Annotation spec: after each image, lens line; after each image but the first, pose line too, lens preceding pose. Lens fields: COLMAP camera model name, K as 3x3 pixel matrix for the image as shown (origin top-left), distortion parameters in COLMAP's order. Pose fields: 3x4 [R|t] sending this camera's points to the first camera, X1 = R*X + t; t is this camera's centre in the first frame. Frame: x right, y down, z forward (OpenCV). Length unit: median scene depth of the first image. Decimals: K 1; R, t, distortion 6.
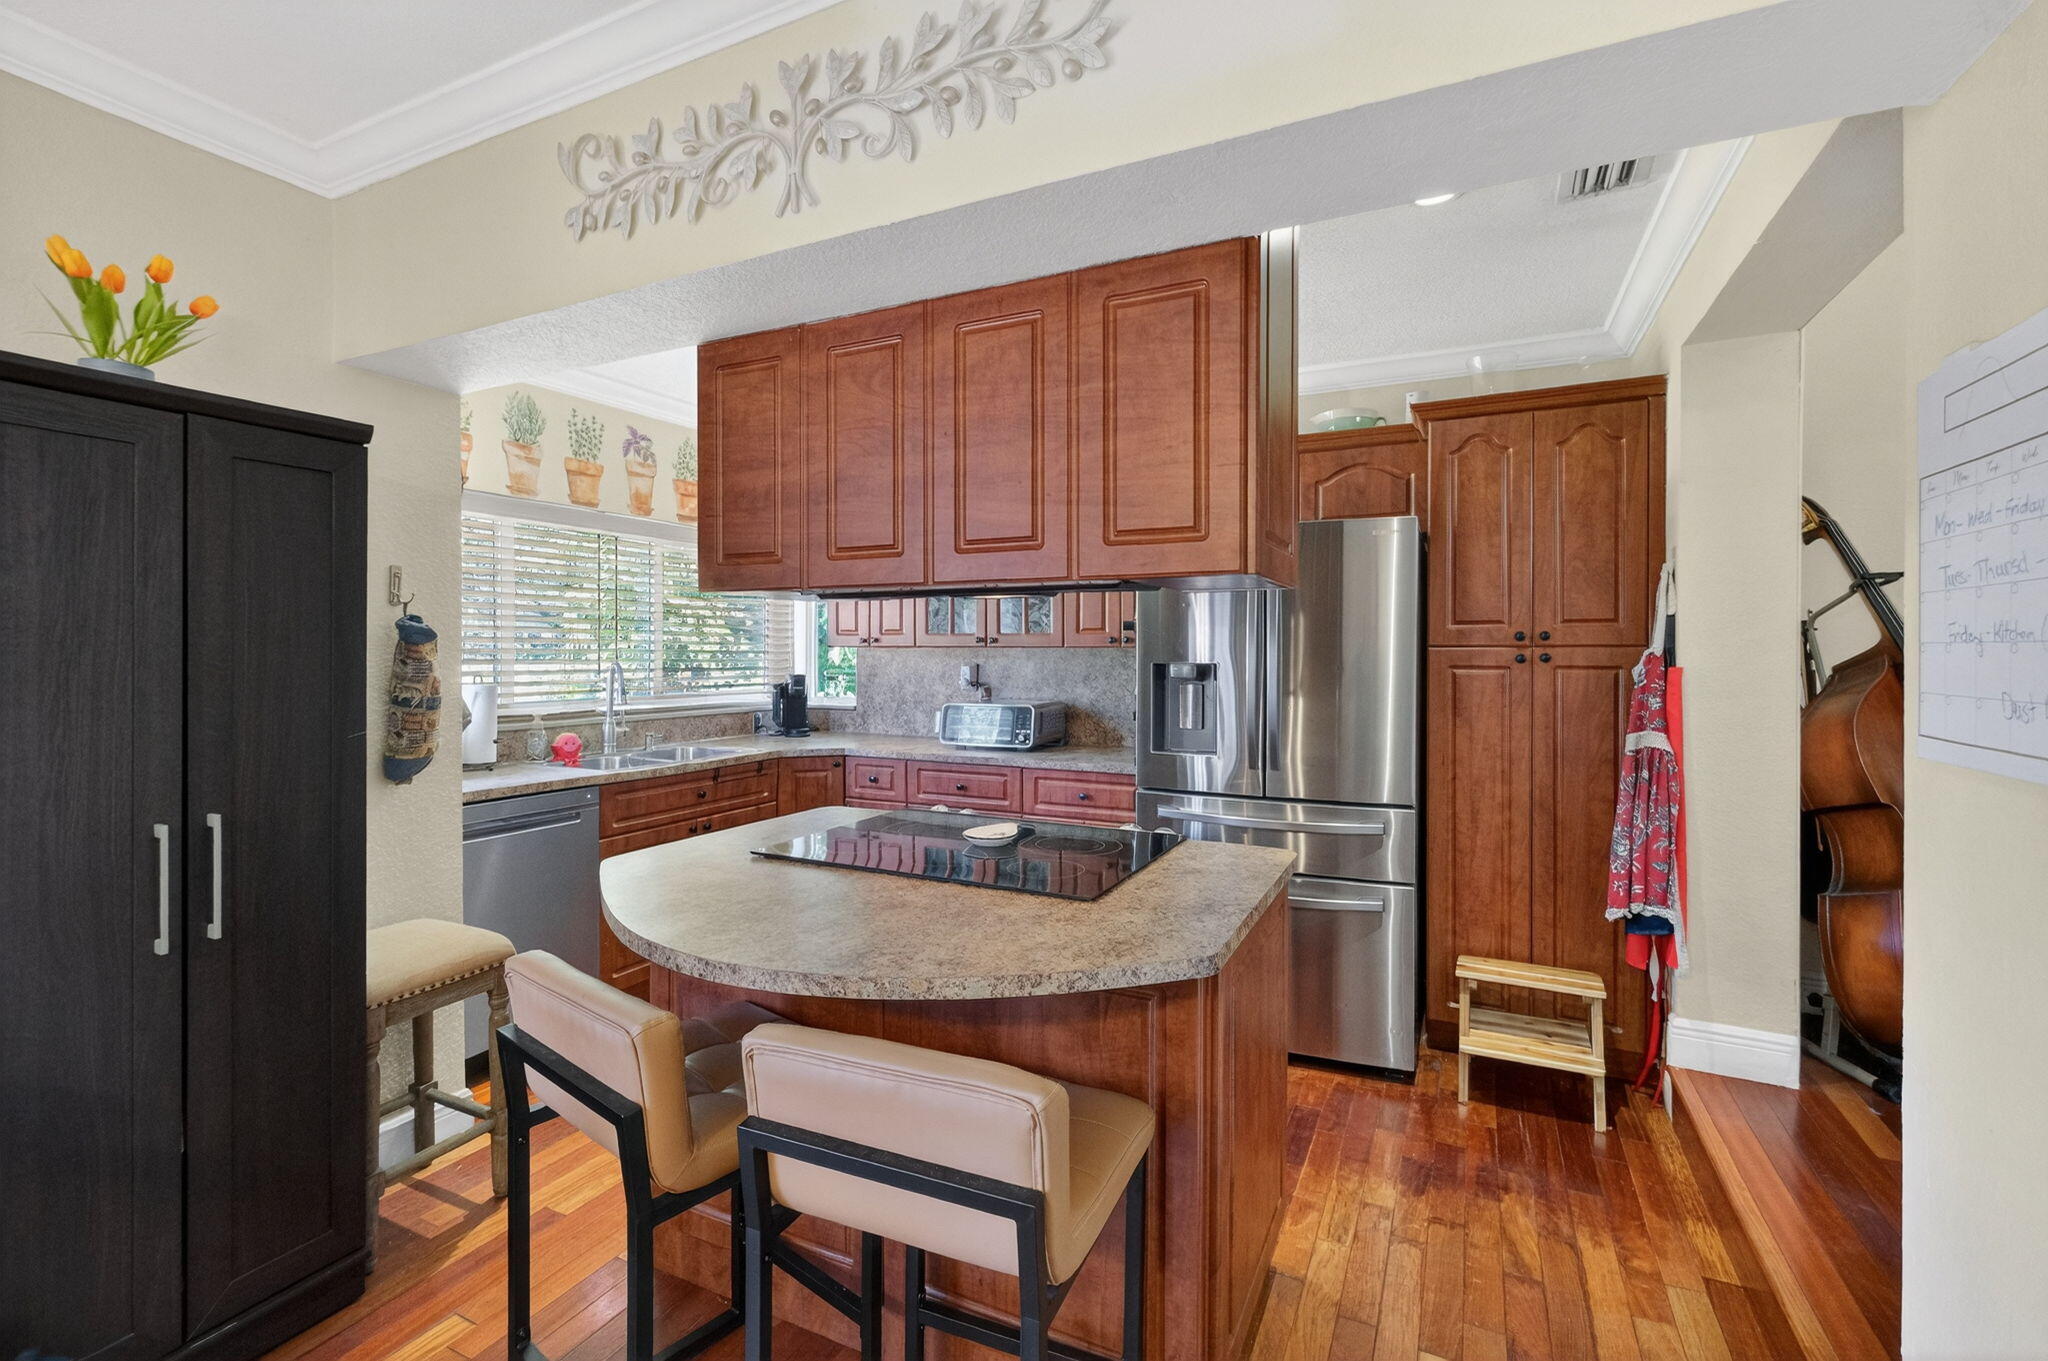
lens RADIAL K [[905.7, 0, 1023.5], [0, 905.7, 651.2], [0, 0, 1]] dist [-0.002891, -0.000007]
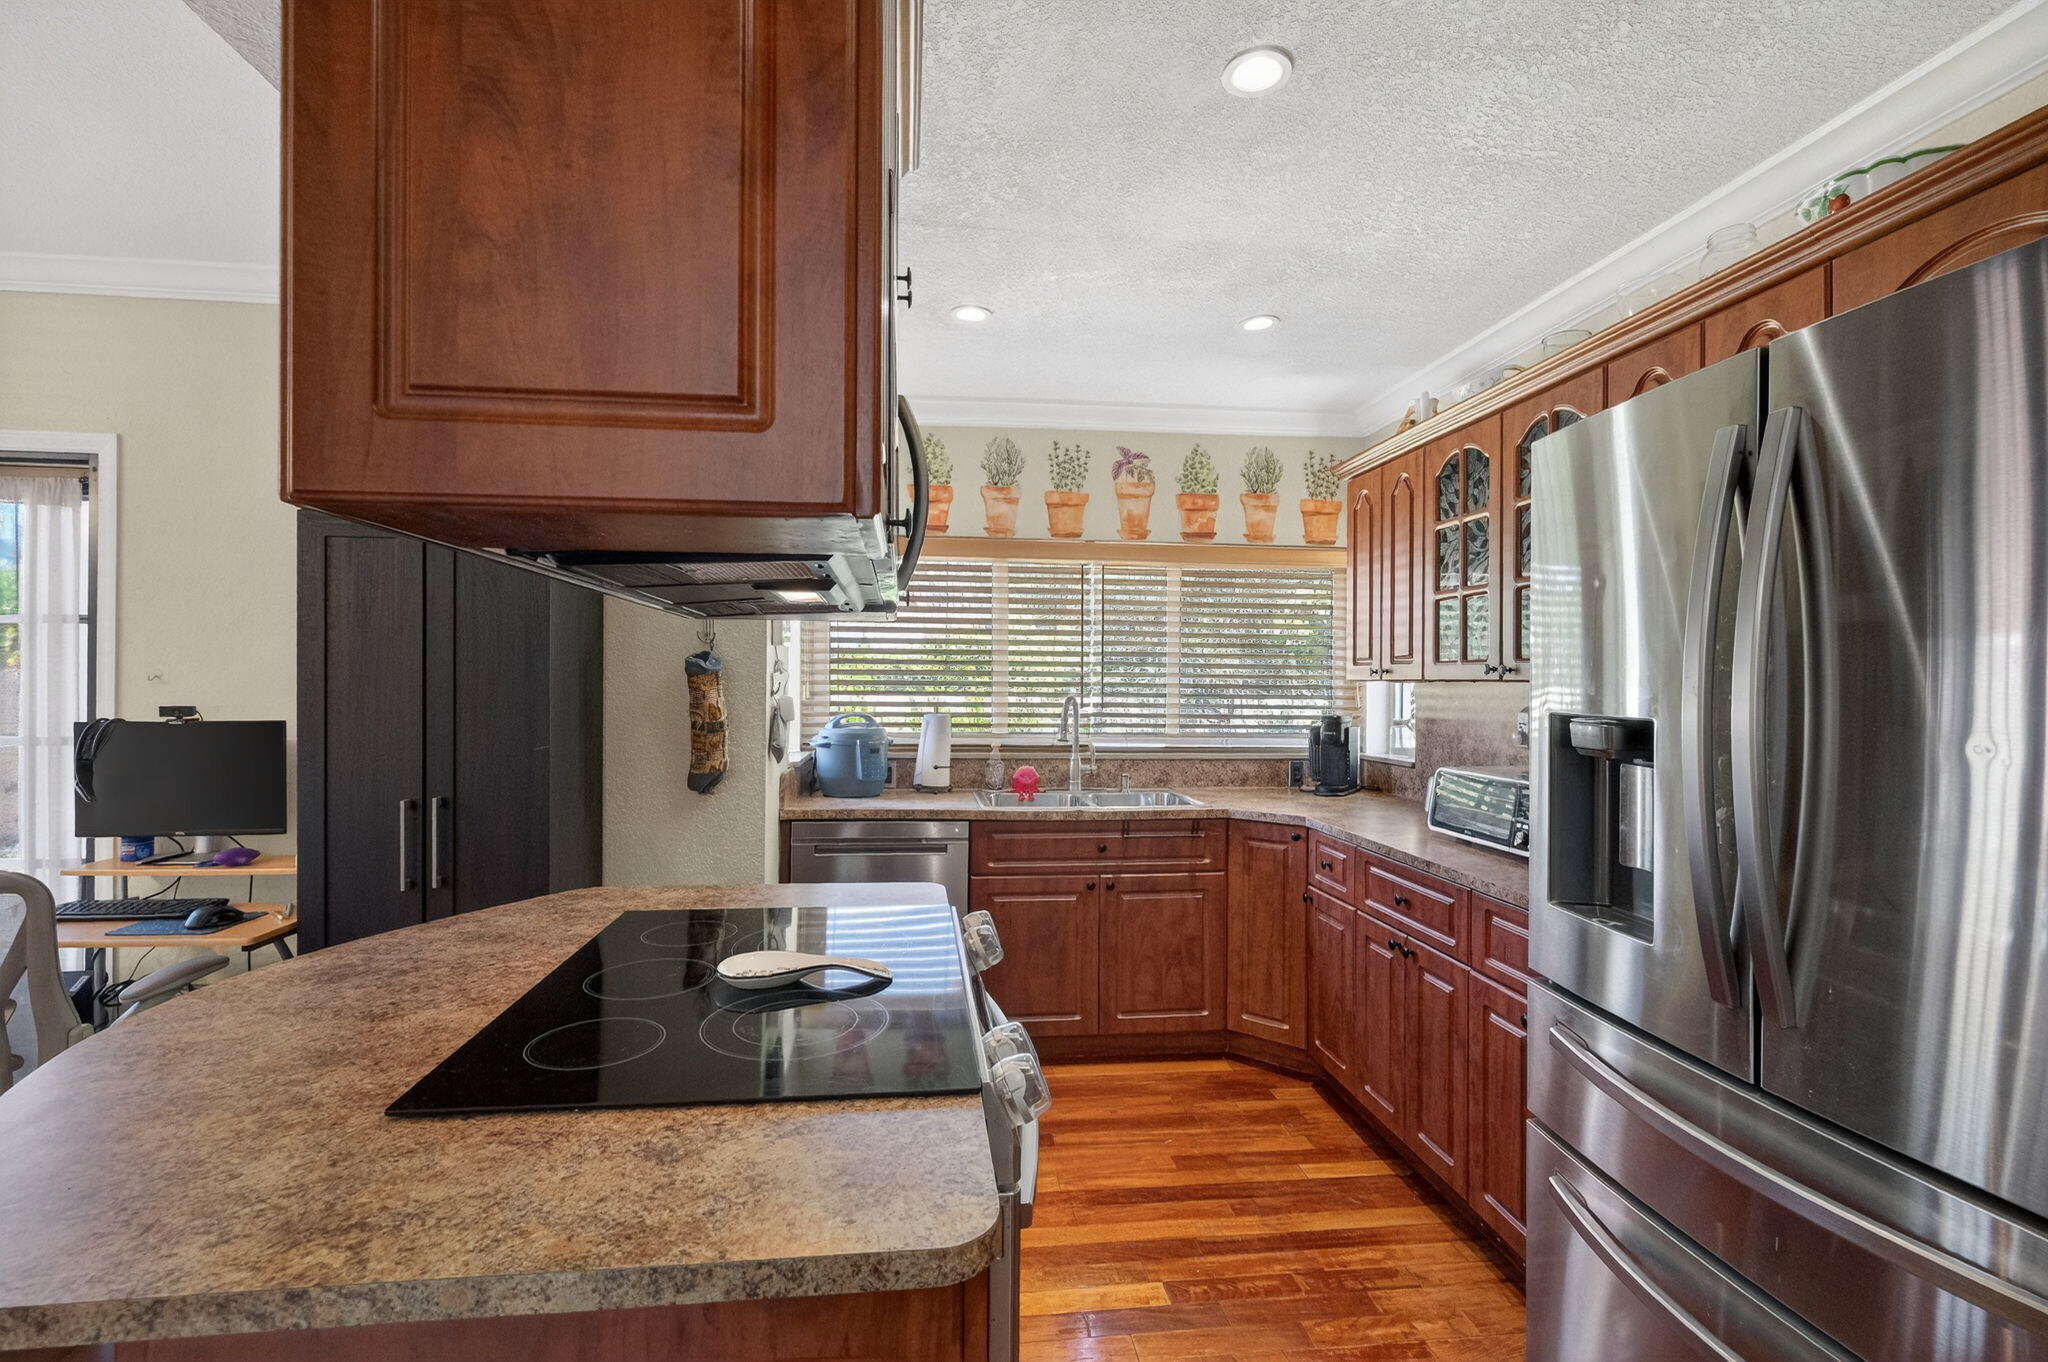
lens RADIAL K [[910.8, 0, 1012.8], [0, 910.8, 668.2], [0, 0, 1]] dist [-0.001151, -0.000395]
pose [[0.544690, -0.008626, -0.838593, 0.316903], [-0.007807, 0.999852, -0.015355, -0.001711], [0.838601, 0.014911, 0.544542, 0.411430]]
